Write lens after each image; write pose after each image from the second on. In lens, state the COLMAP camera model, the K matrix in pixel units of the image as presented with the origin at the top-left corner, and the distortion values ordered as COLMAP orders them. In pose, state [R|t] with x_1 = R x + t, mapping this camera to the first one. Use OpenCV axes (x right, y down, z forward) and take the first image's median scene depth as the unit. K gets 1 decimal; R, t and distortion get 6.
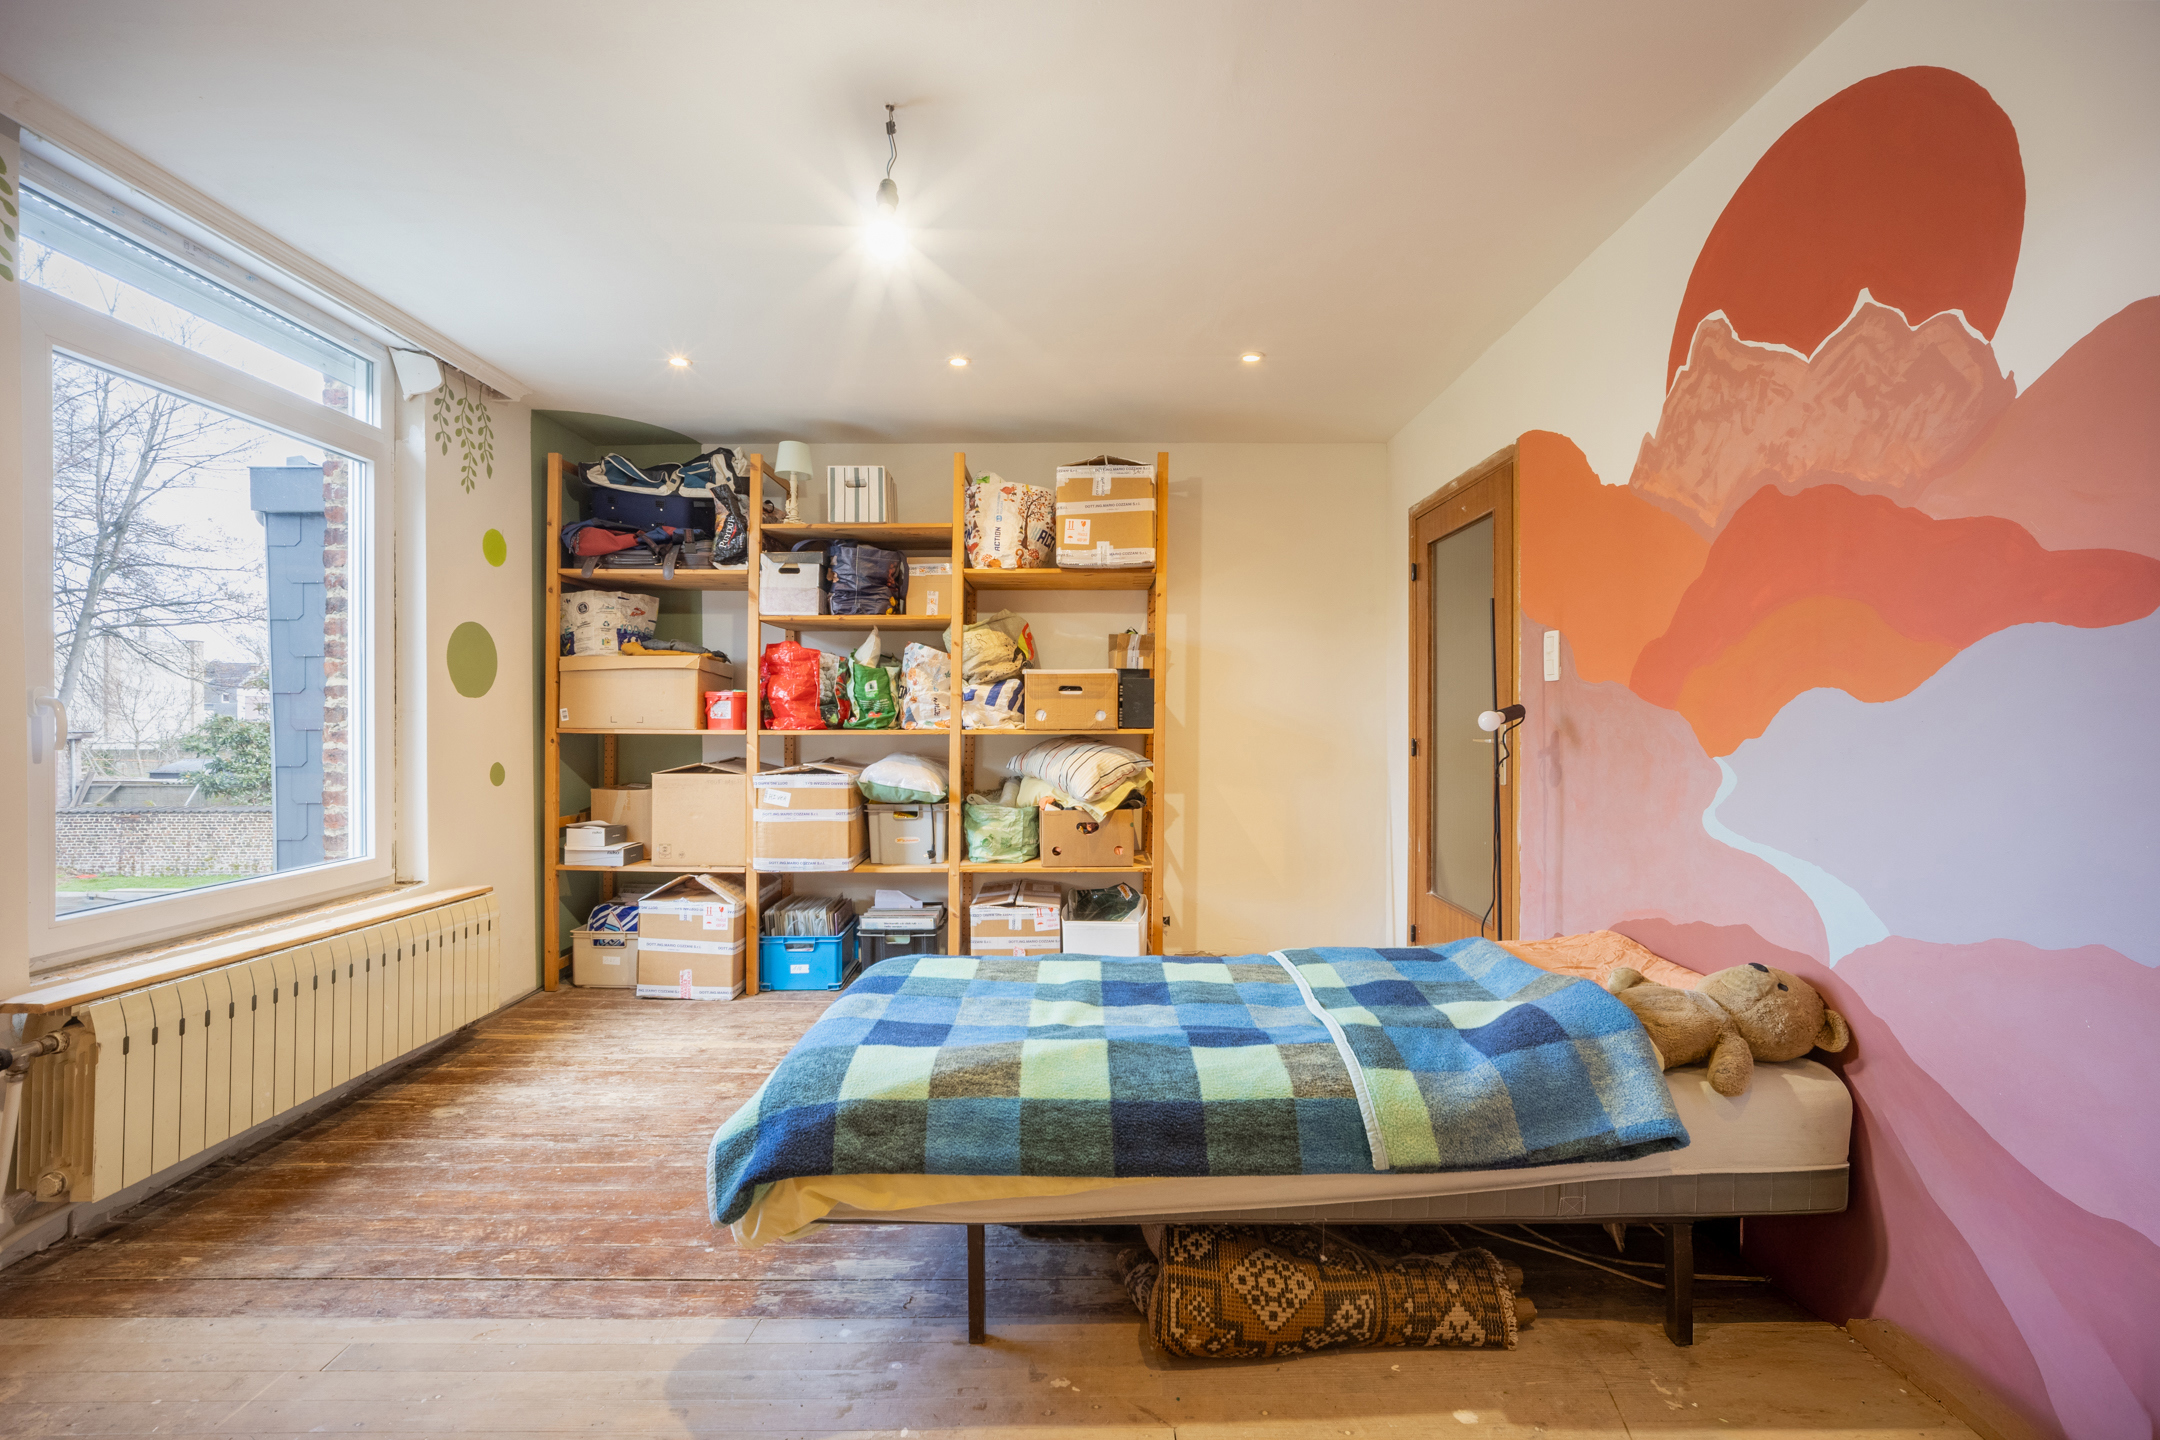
lens RADIAL K [[863.3, 0, 1079.9], [0, 863.3, 704.9], [0, 0, 1]] dist [-0.000932, -0.000081]
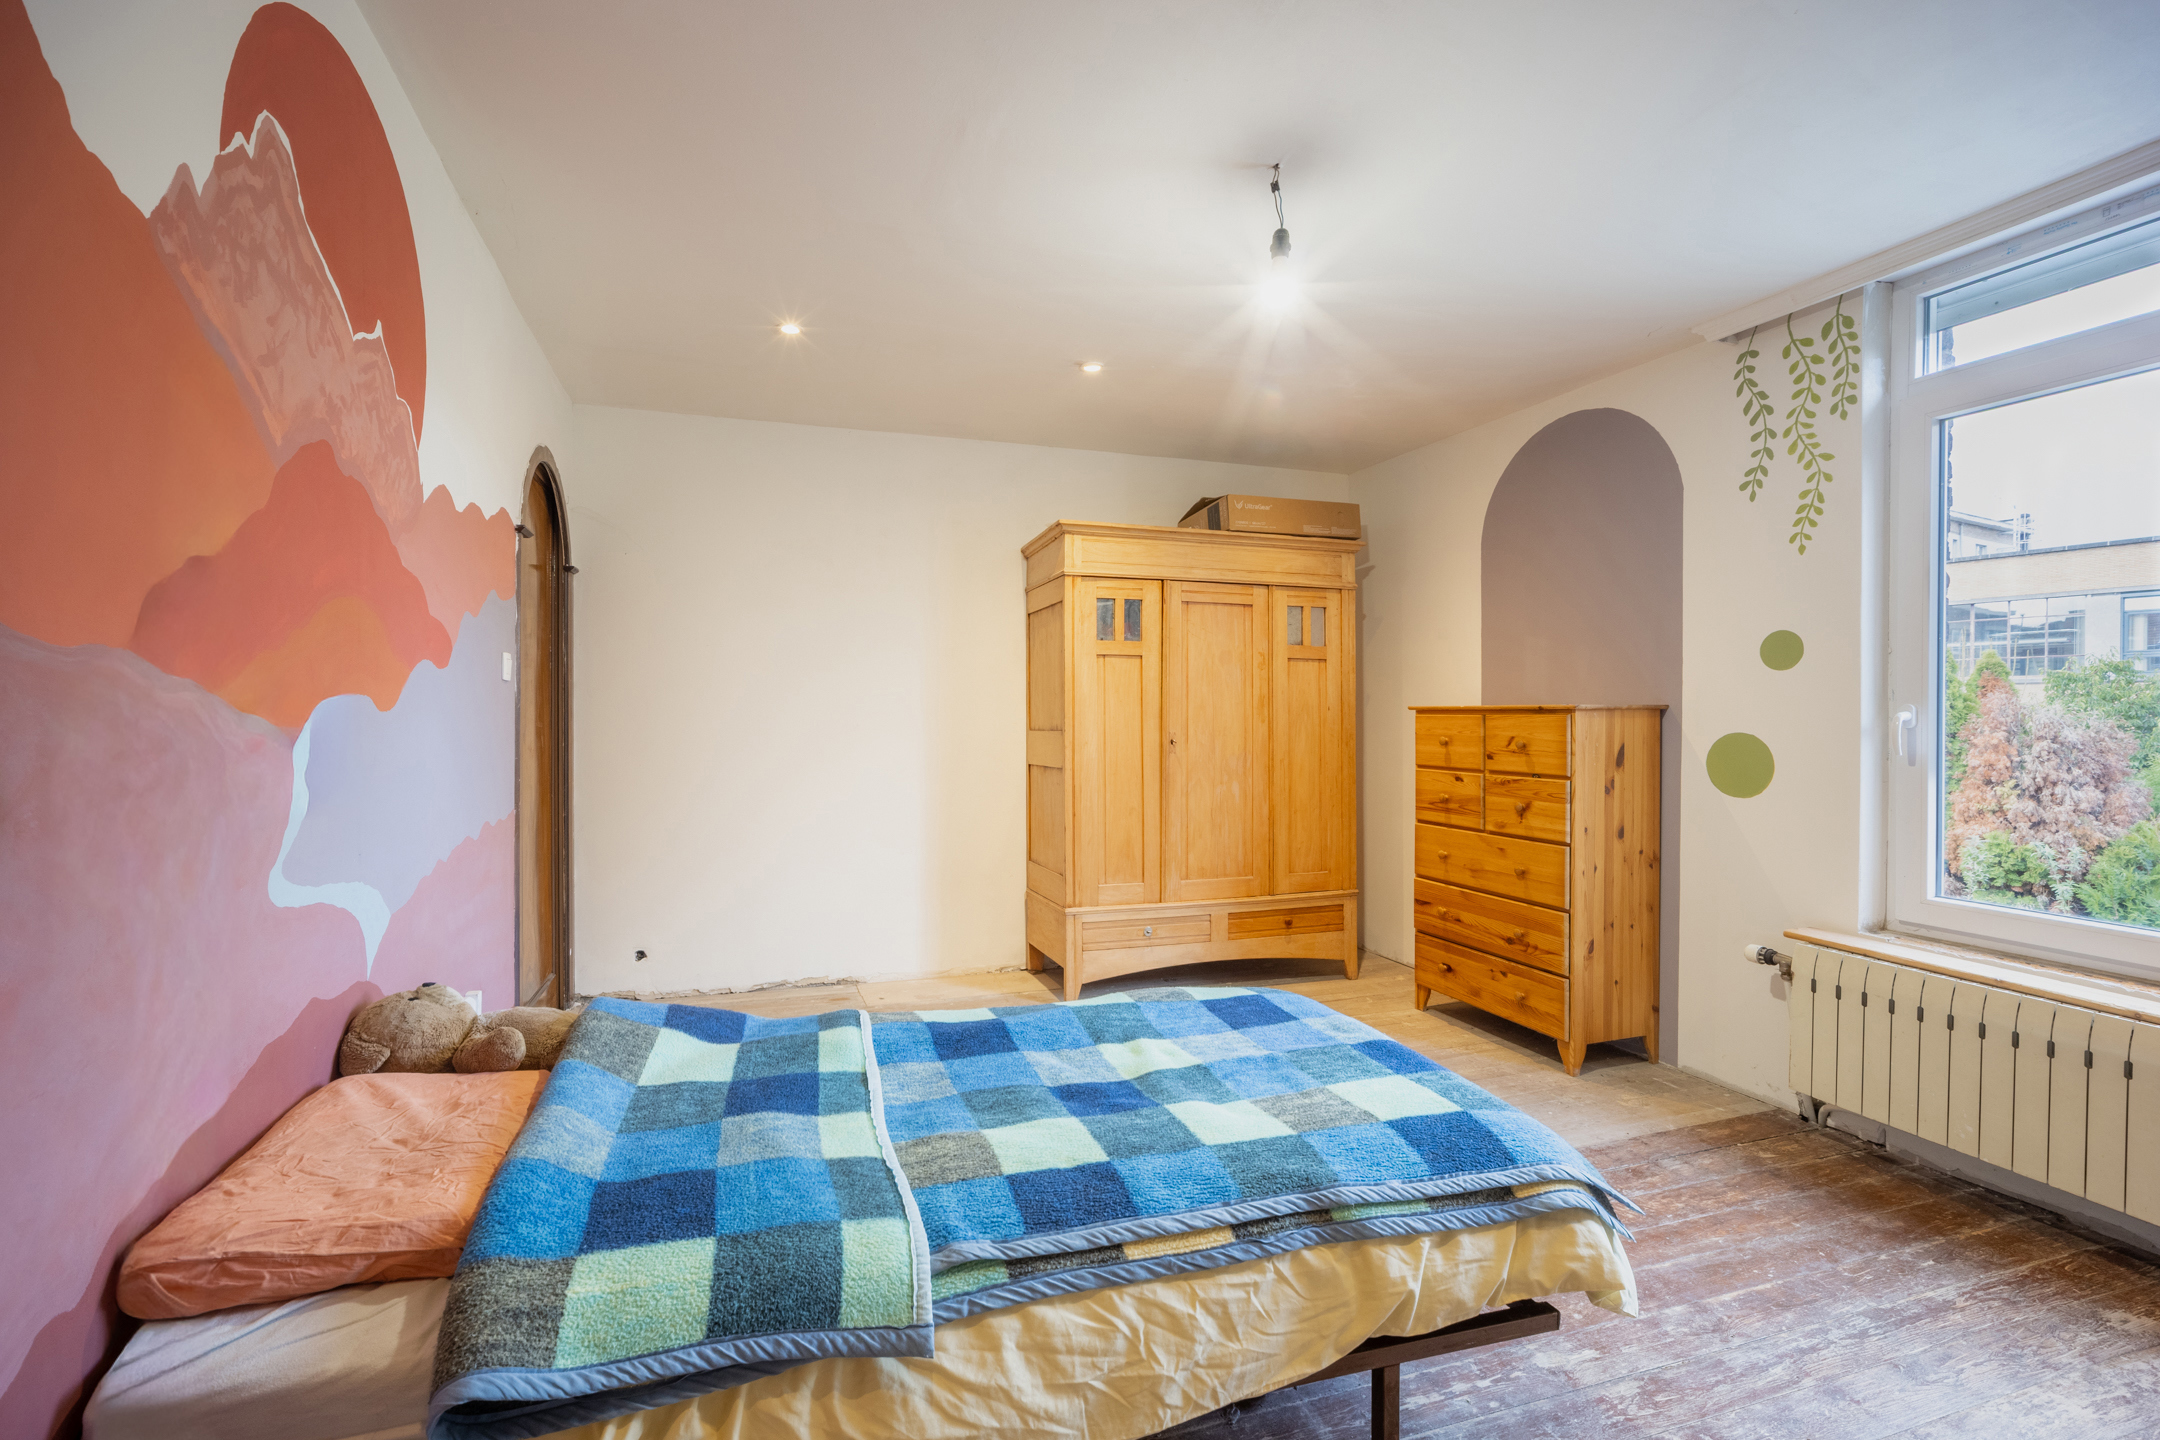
lens RADIAL K [[863.3, 0, 1079.9], [0, 863.3, 704.9], [0, 0, 1]] dist [-0.000932, -0.000081]
pose [[-0.919208, -0.007715, -0.393696, 0.369951], [-0.004713, 0.999952, -0.008591, -0.002965], [0.393743, -0.006042, -0.919201, 1.628119]]
